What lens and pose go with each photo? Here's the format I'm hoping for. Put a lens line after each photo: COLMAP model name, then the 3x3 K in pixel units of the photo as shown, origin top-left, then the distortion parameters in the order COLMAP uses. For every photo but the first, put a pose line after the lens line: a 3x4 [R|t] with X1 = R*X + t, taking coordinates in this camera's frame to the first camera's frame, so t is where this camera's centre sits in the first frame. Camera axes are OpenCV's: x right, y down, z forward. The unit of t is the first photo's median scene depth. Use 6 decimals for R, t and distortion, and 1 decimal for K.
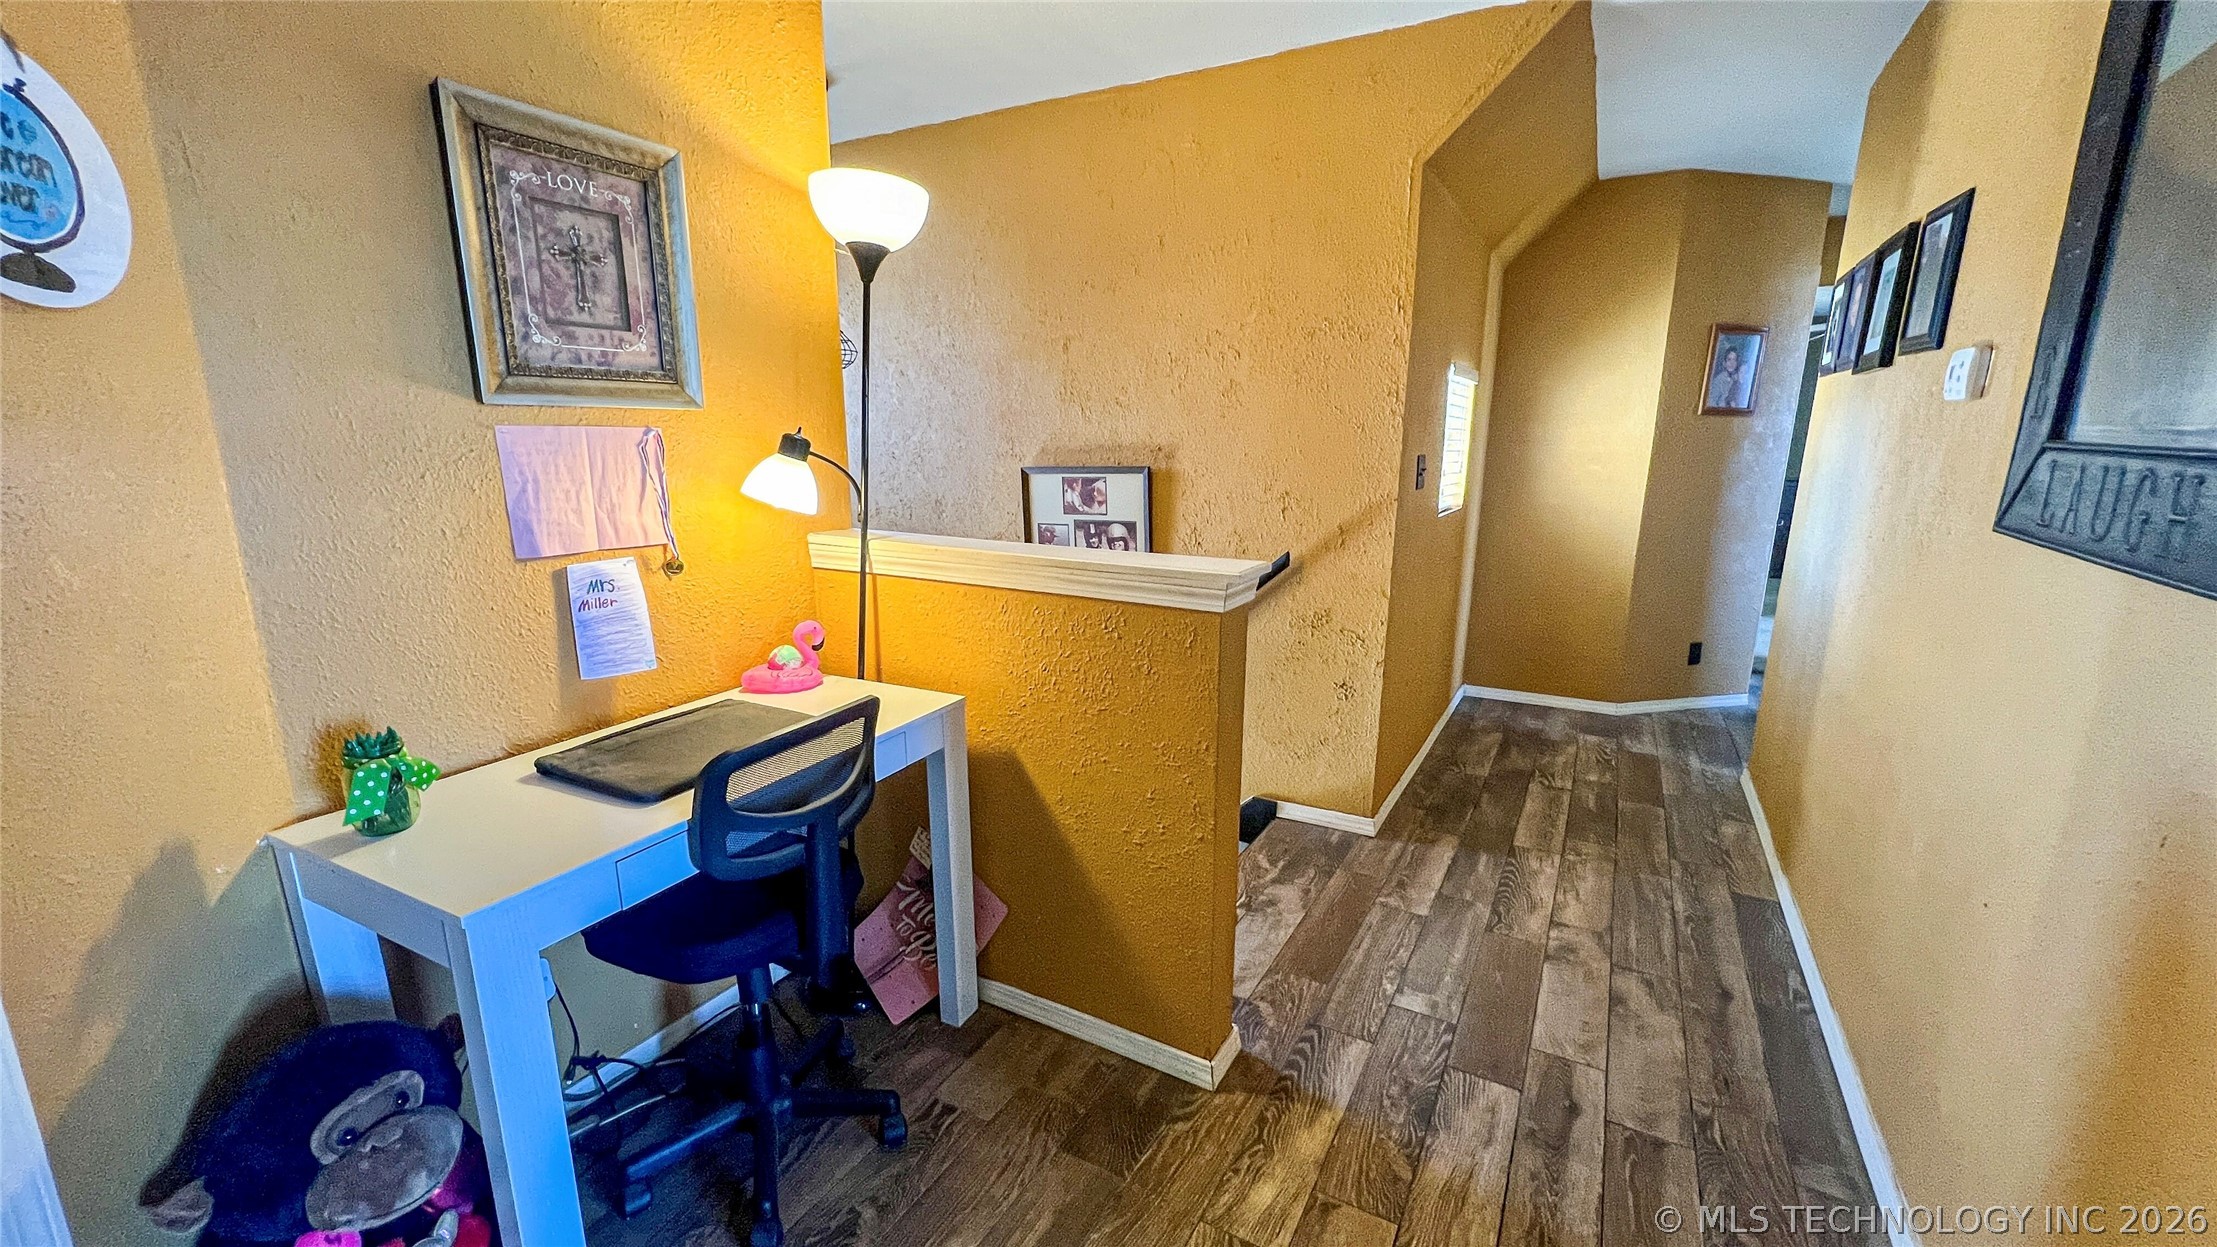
lens RADIAL K [[887.7, 0, 1111.1], [0, 887.7, 628.1], [0, 0, 1]] dist [-0.000502, 0.000277]
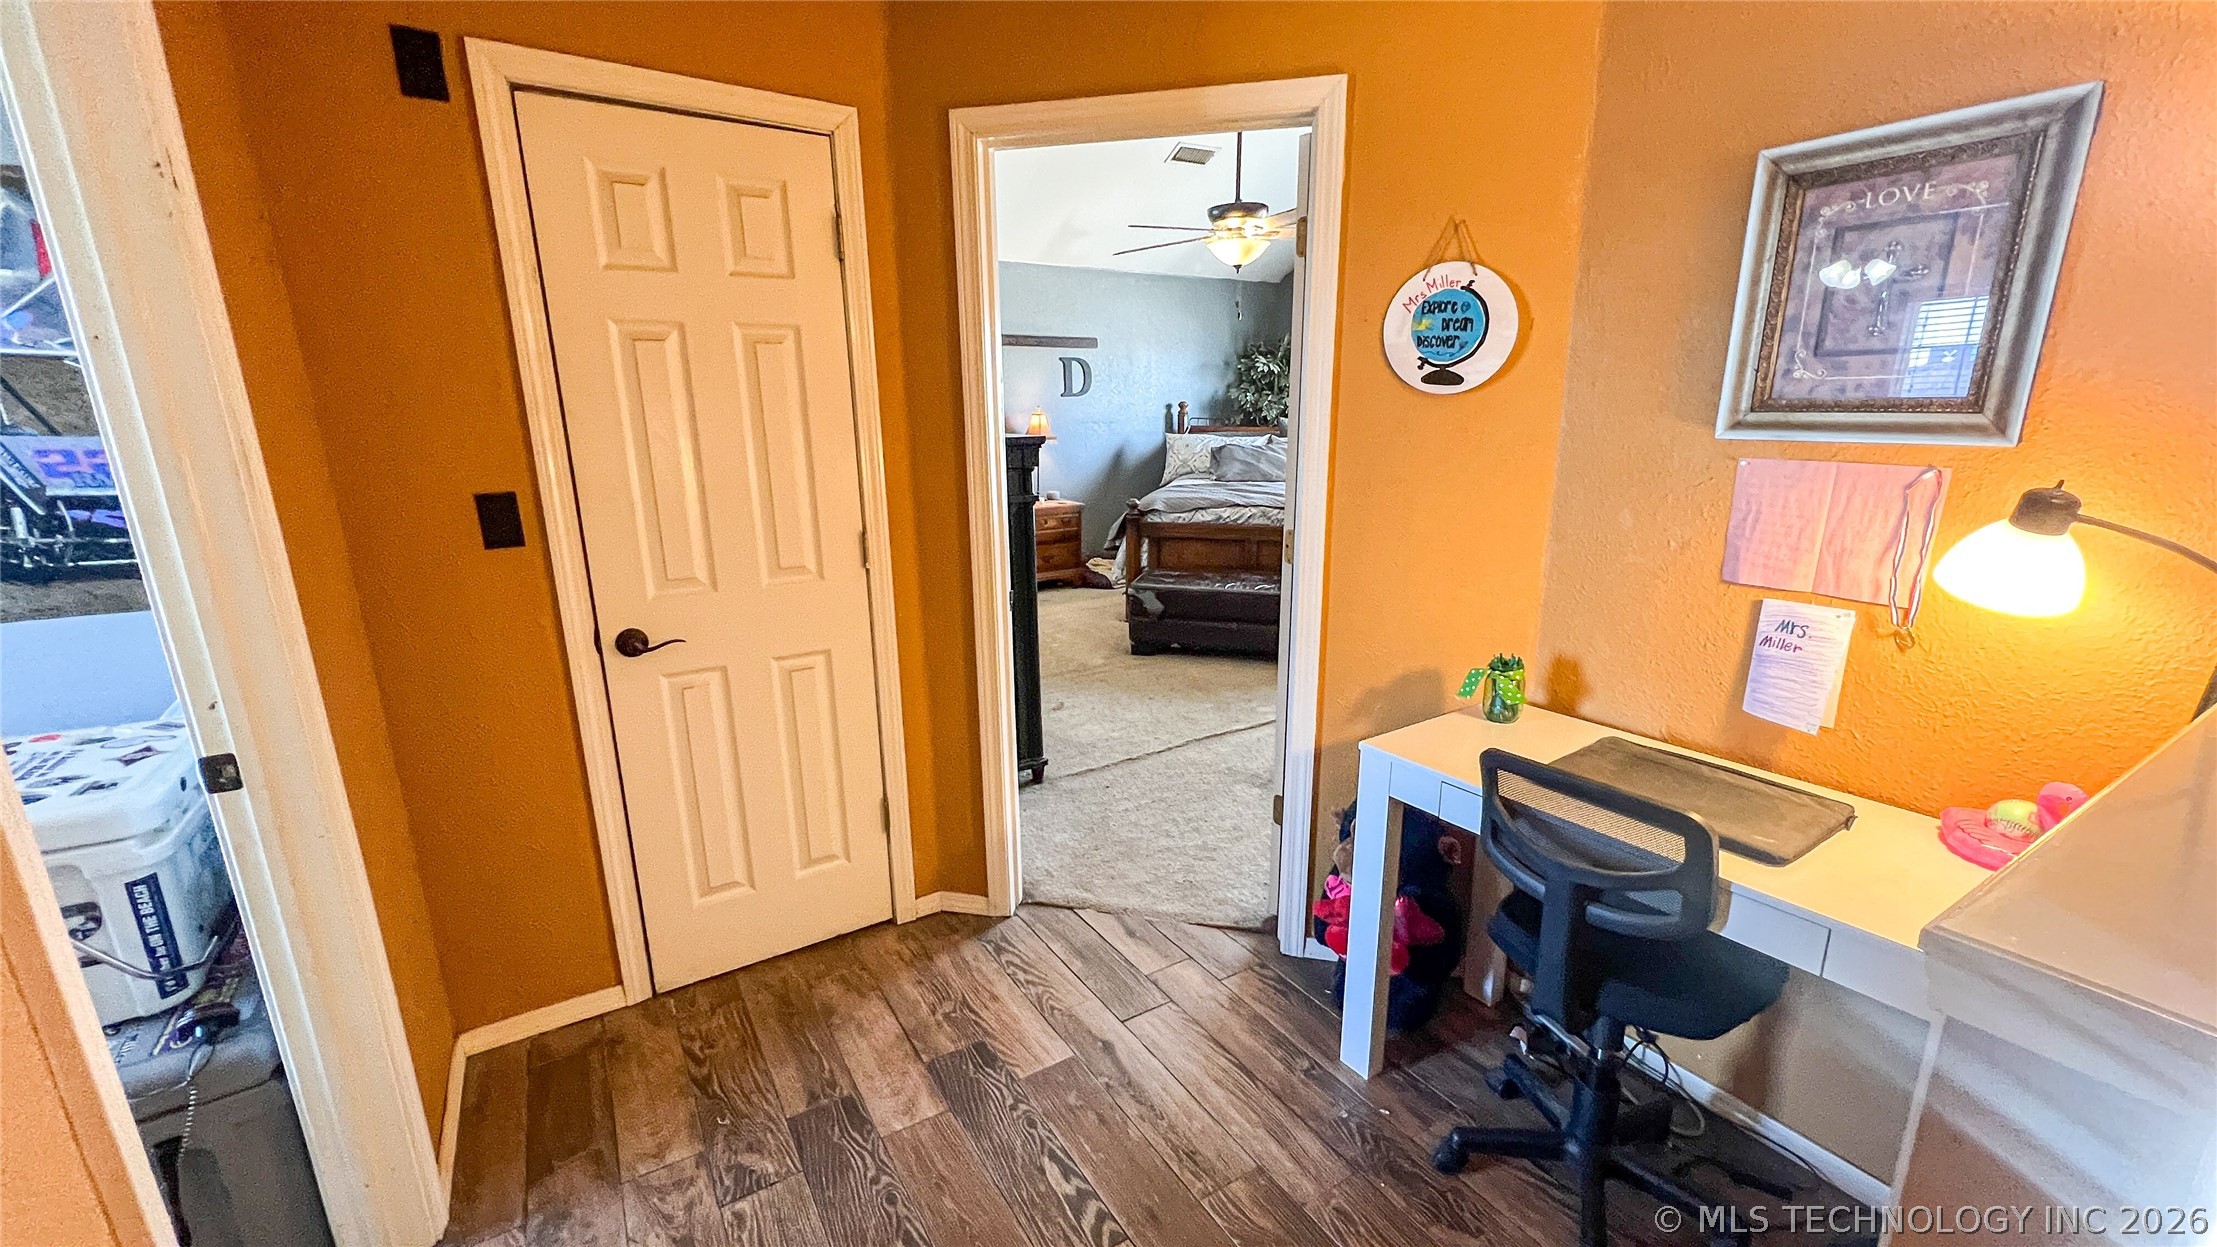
lens RADIAL K [[887.7, 0, 1111.1], [0, 887.7, 628.1], [0, 0, 1]] dist [-0.000502, 0.000277]
pose [[-0.471576, 0.217313, -0.854629, 0.616826], [-0.185330, 0.923090, 0.336984, -0.247160], [0.862131, 0.317302, -0.395032, 0.793230]]
